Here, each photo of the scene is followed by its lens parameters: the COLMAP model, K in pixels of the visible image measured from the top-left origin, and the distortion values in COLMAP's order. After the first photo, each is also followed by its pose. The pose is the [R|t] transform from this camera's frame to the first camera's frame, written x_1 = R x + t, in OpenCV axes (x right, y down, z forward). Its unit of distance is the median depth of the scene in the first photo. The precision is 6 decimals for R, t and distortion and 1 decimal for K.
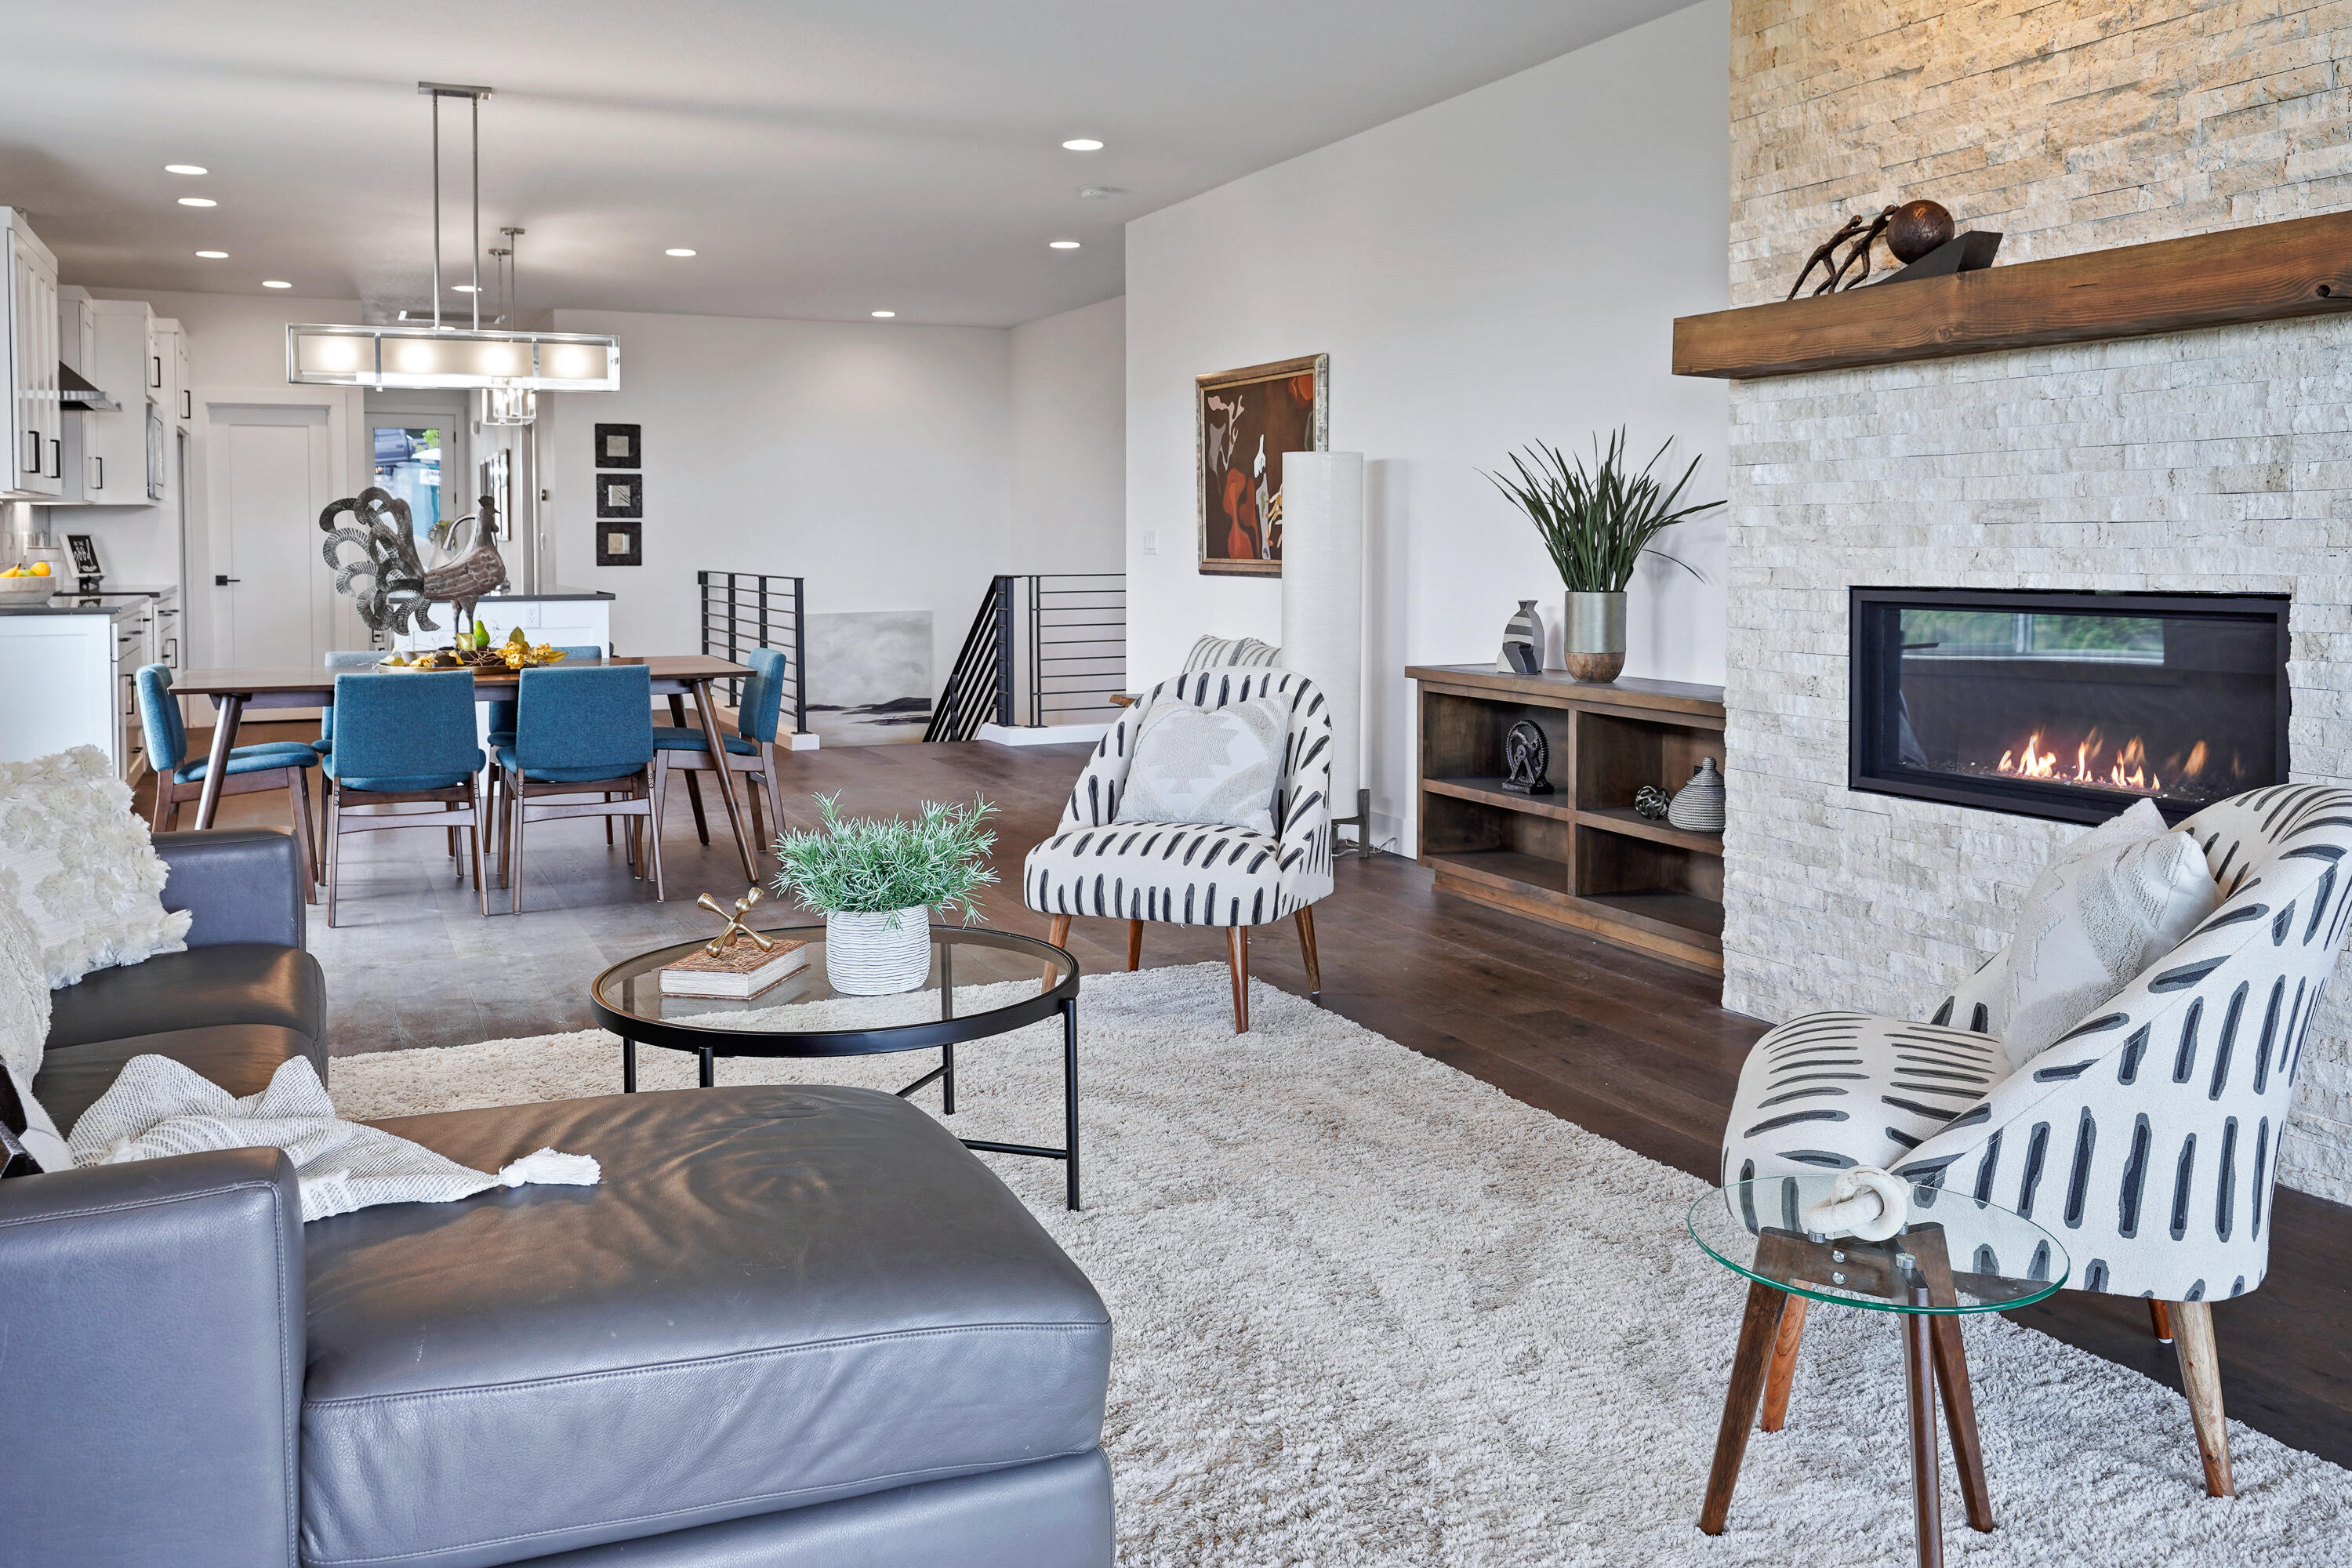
lens RADIAL K [[1923.9, 0, 1173.2], [0, 1923.9, 589.3], [0, 0, 1]] dist [0.001430, 0.002418]
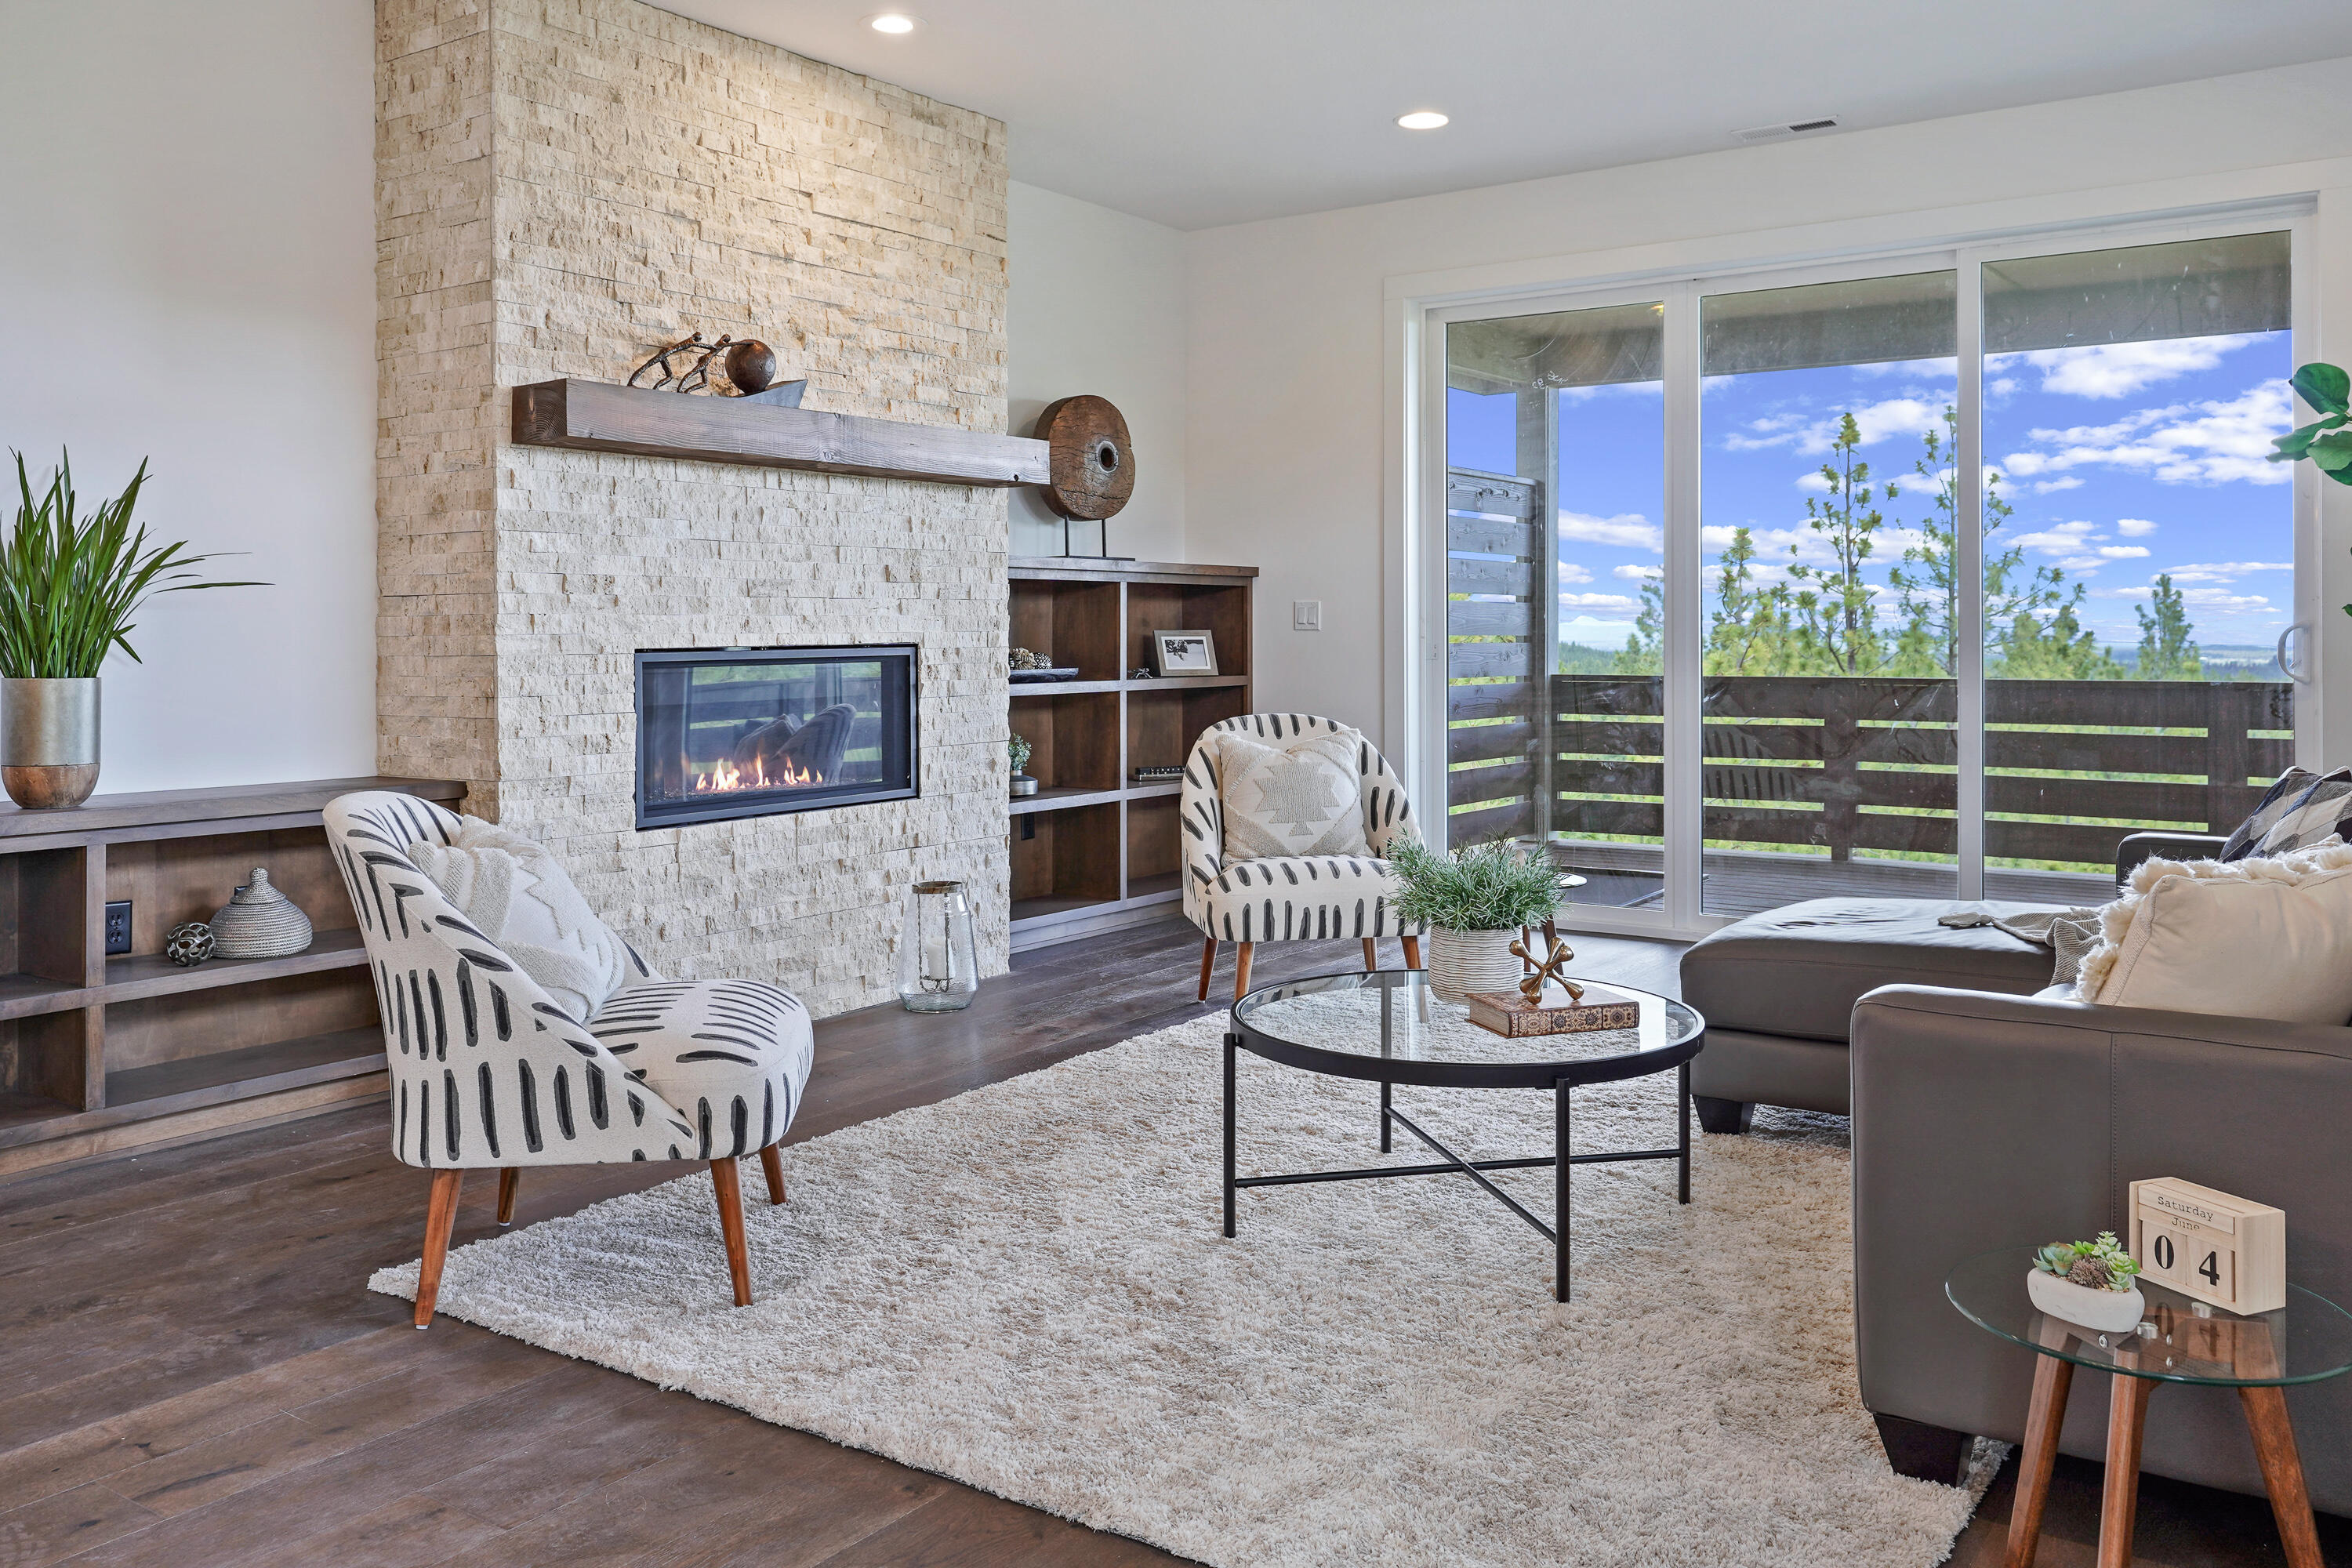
lens RADIAL K [[1901.7, 0, 1179.3], [0, 1901.7, 627.5], [0, 0, 1]] dist [0.002837, -0.007900]
pose [[-0.514752, 0.004039, 0.857330, -0.827457], [0.025751, 0.999611, 0.010752, -0.019697], [-0.856952, 0.027612, -0.514655, 1.412600]]
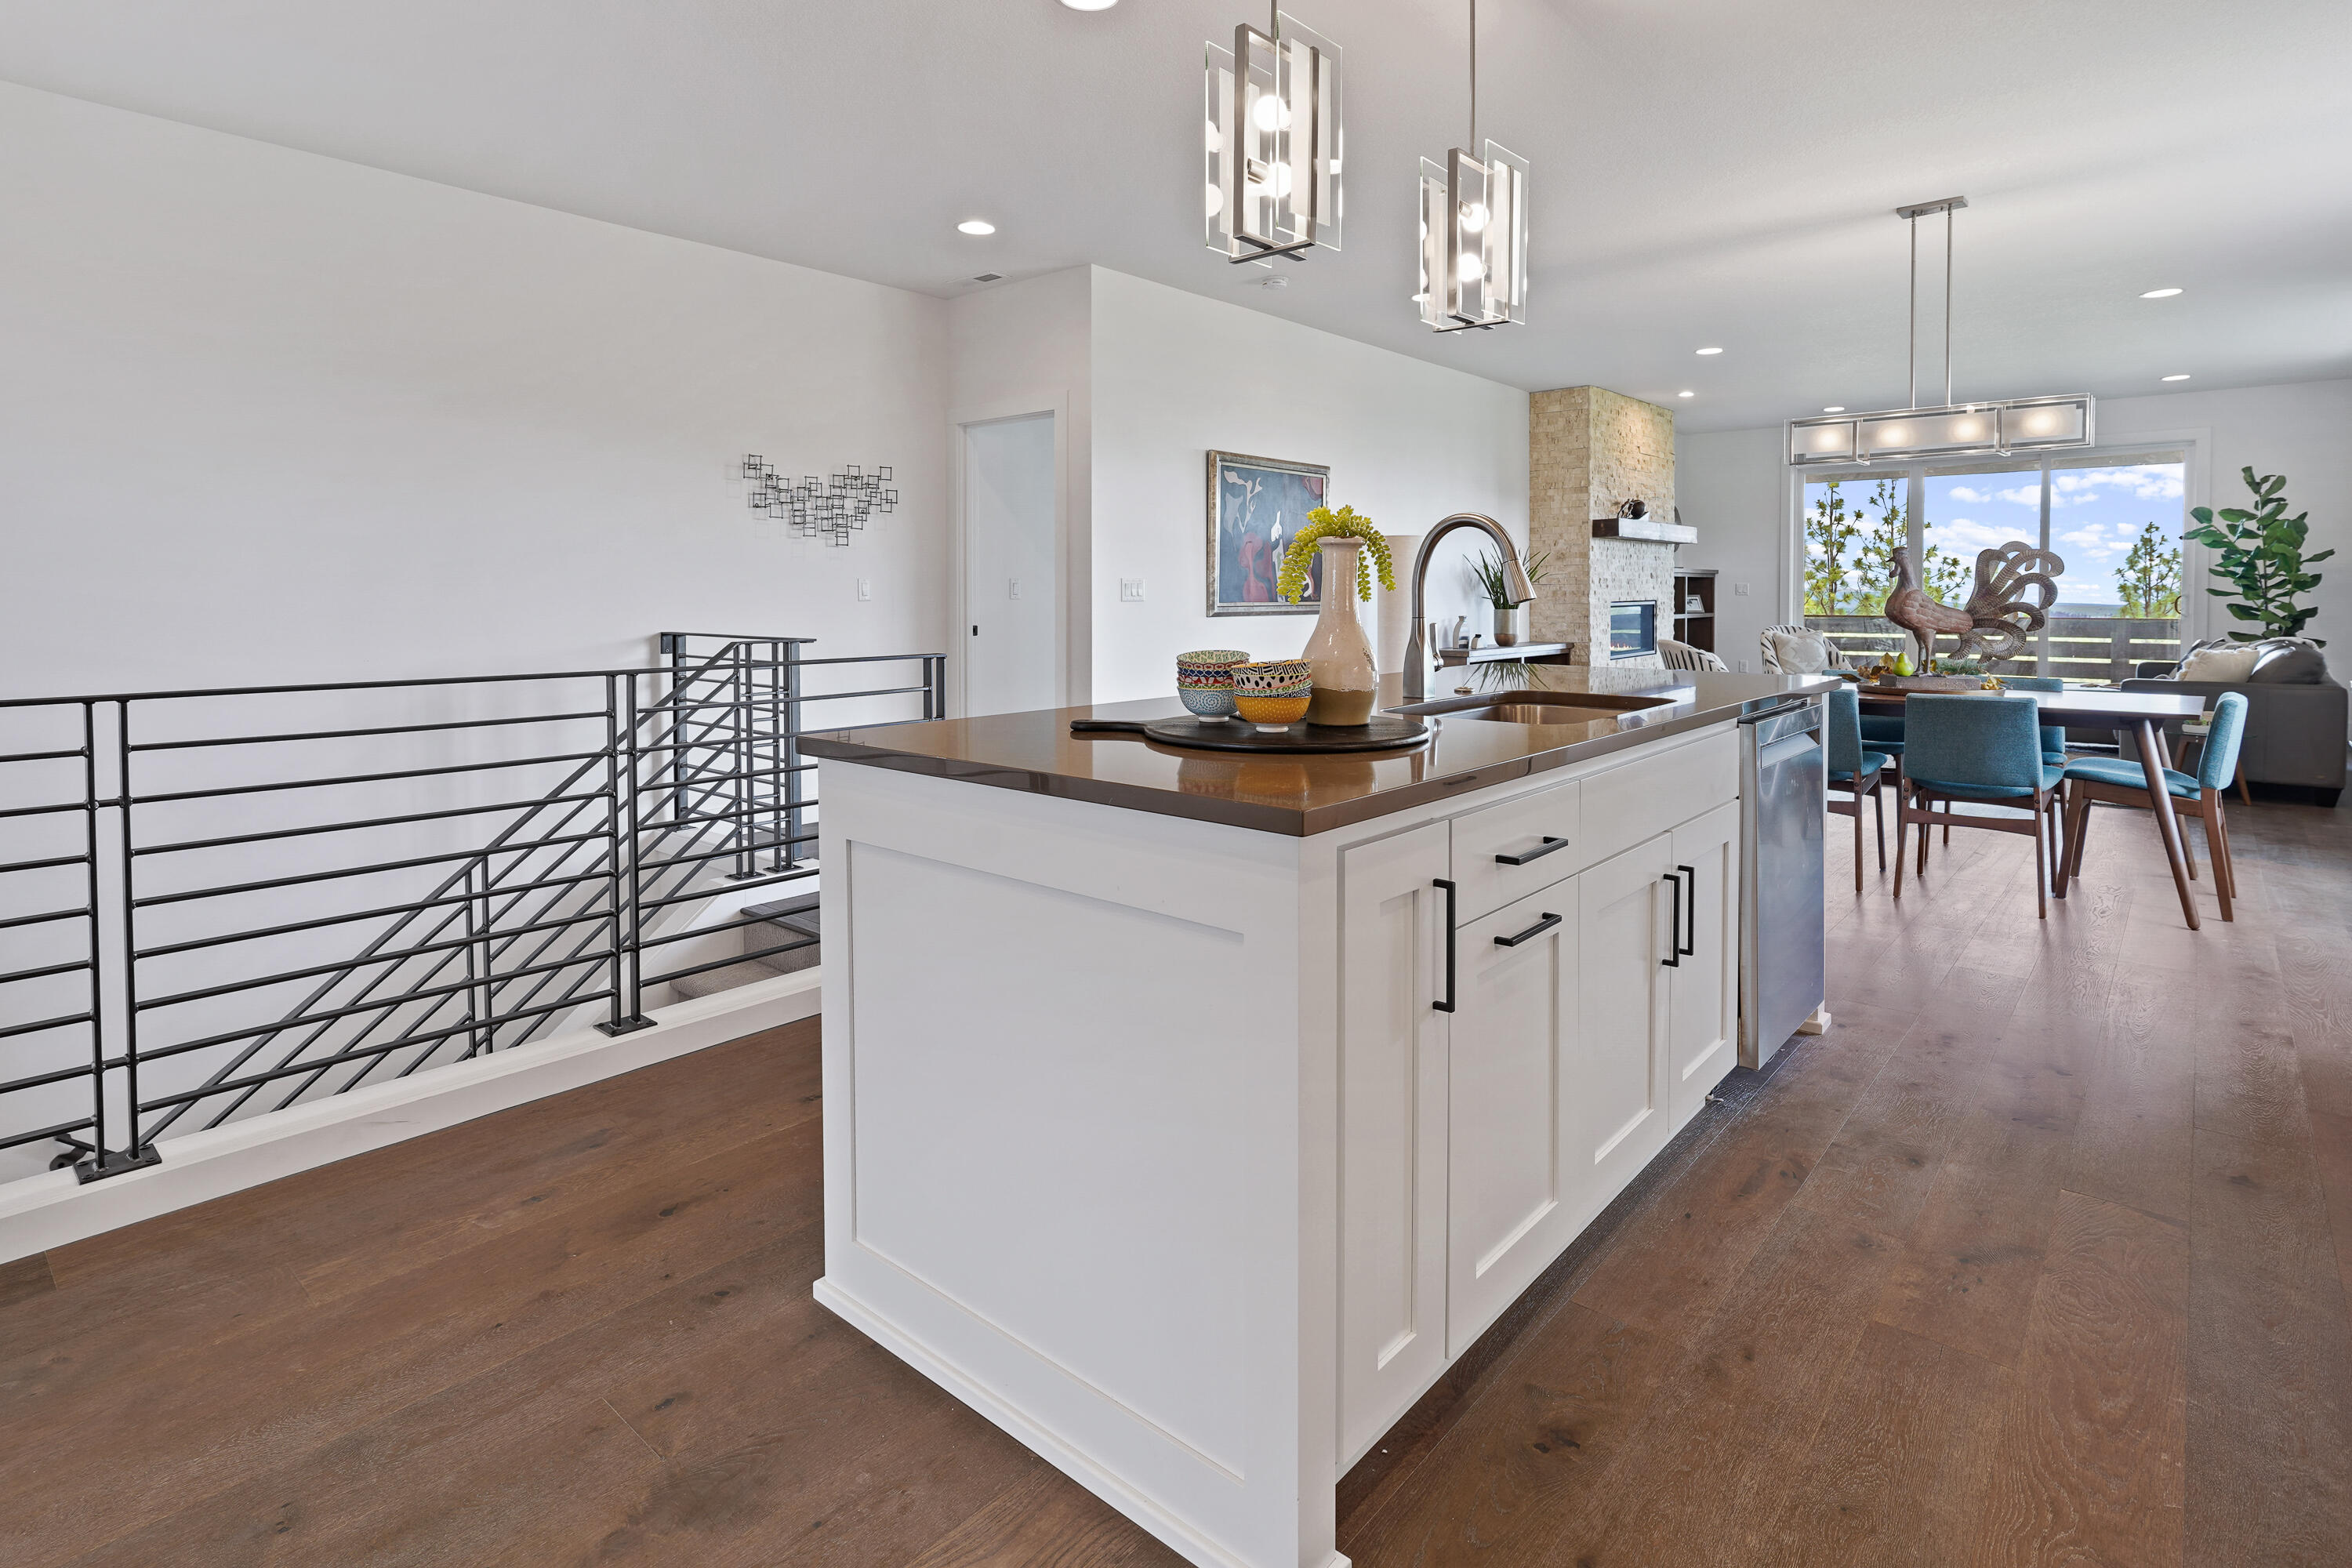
lens RADIAL K [[1182.0, 0, 1184.5], [0, 1182.0, 620.2], [0, 0, 1]] dist [-0.004812, 0.001395]
pose [[-0.414786, -0.020868, 0.909680, -1.382337], [0.024473, 0.999119, 0.034078, -0.065033], [-0.909590, 0.036398, -0.413910, 2.808797]]
